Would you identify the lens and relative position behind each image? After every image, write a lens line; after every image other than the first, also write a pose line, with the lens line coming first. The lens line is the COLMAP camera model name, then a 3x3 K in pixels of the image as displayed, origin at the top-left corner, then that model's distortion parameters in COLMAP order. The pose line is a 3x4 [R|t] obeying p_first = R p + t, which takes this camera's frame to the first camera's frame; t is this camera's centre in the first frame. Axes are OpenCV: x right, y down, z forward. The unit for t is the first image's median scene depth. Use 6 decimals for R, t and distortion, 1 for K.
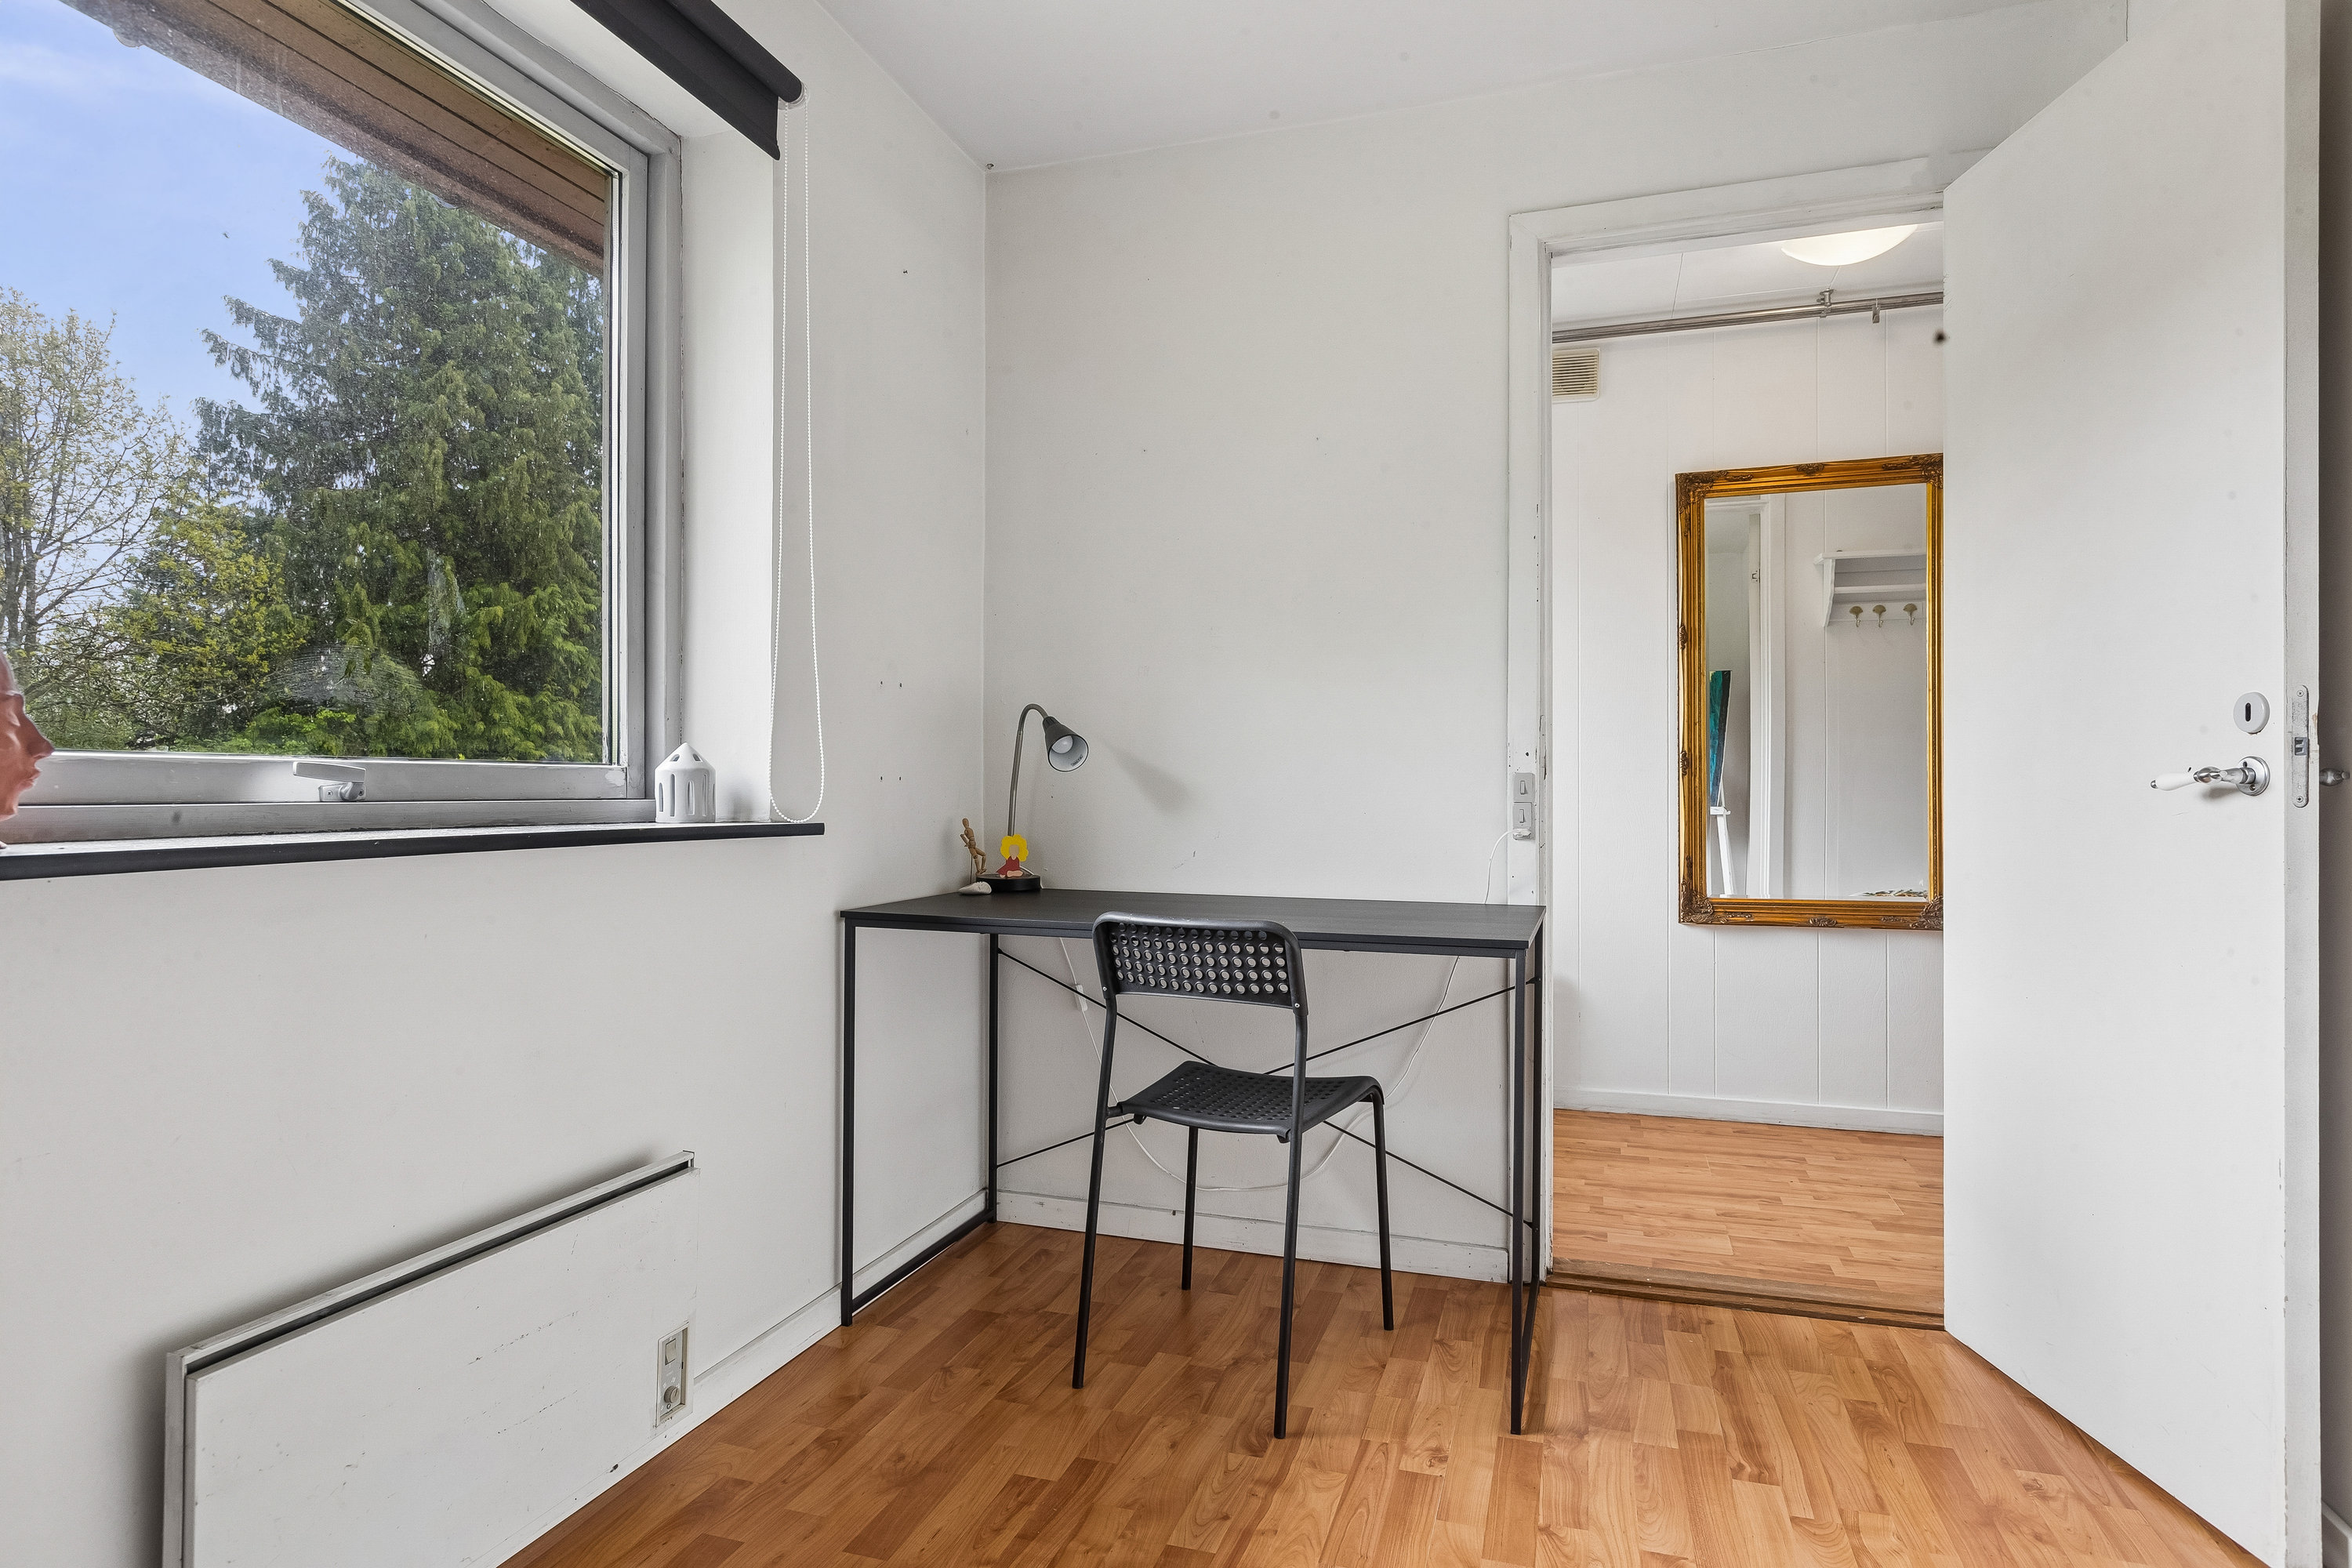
lens RADIAL K [[1289.3, 0, 1174.1], [0, 1289.3, 783.0], [0, 0, 1]] dist [0.003670, -0.003673]
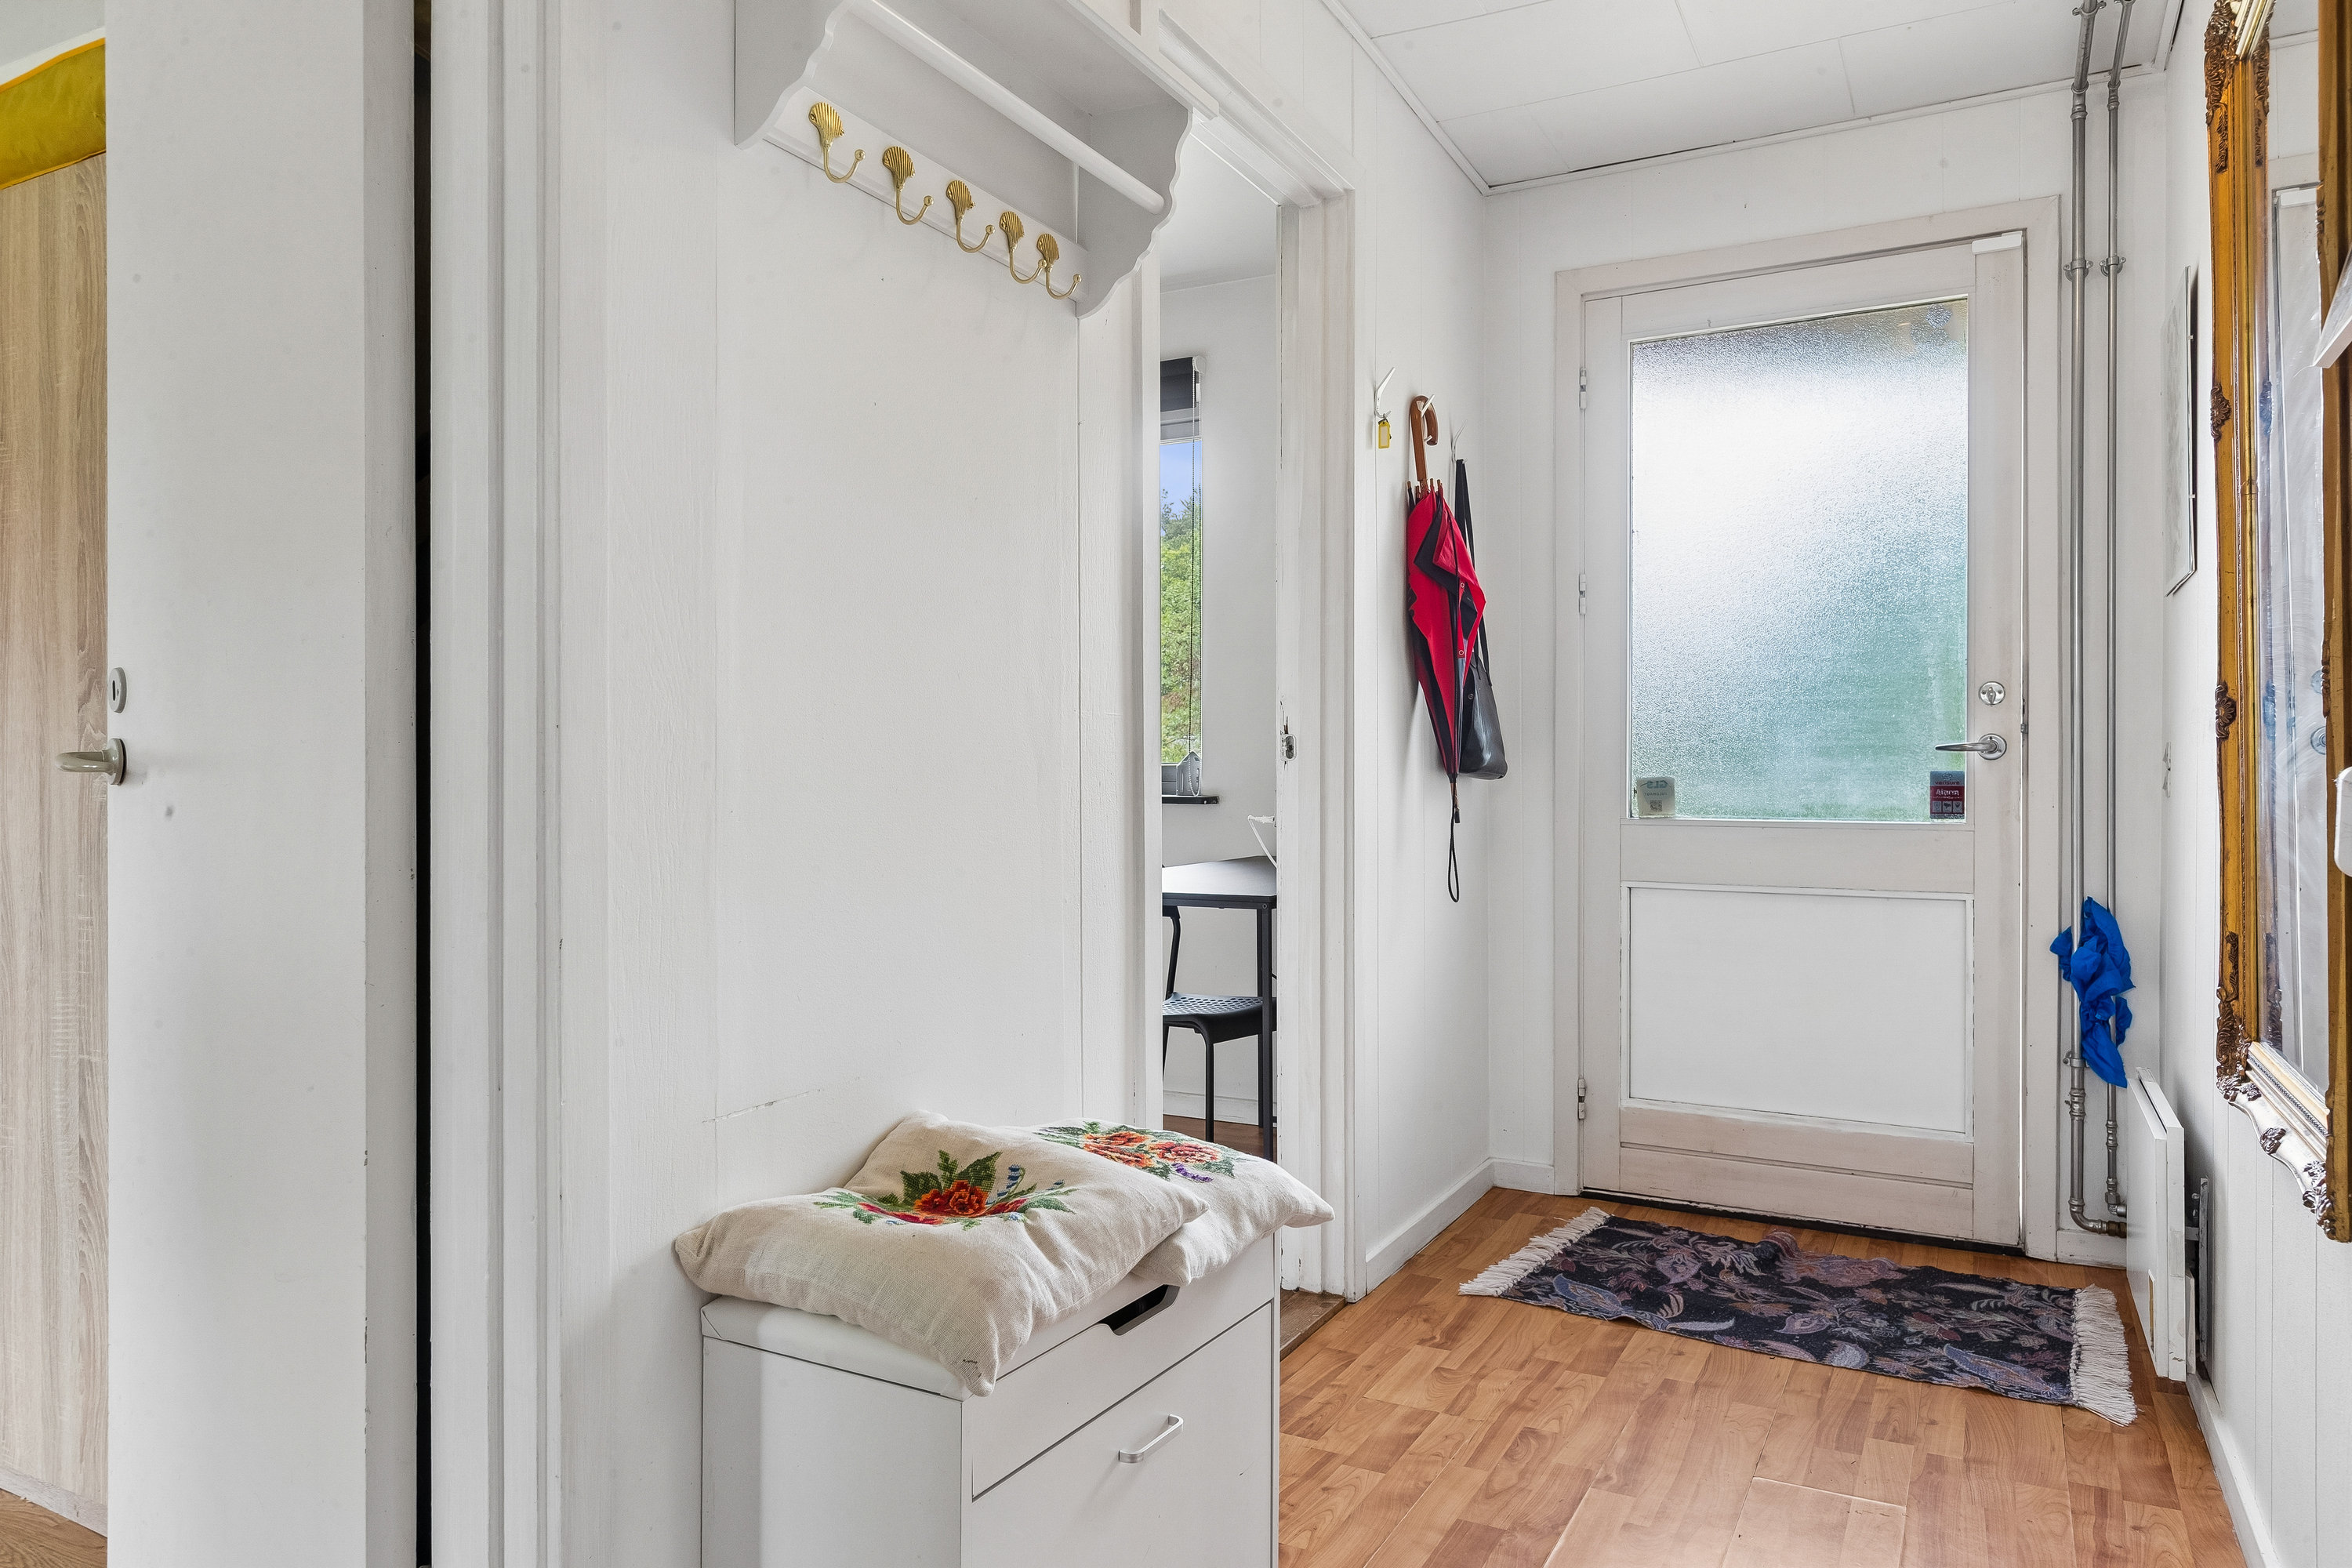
lens RADIAL K [[1514.8, 0, 1172.1], [0, 1514.8, 779.5], [0, 0, 1]] dist [-0.000584, -0.000334]
pose [[-0.181177, -0.003151, -0.983445, 1.229603], [0.000852, 0.999994, -0.003361, 0.012166], [0.983450, -0.001446, -0.181173, 0.983268]]
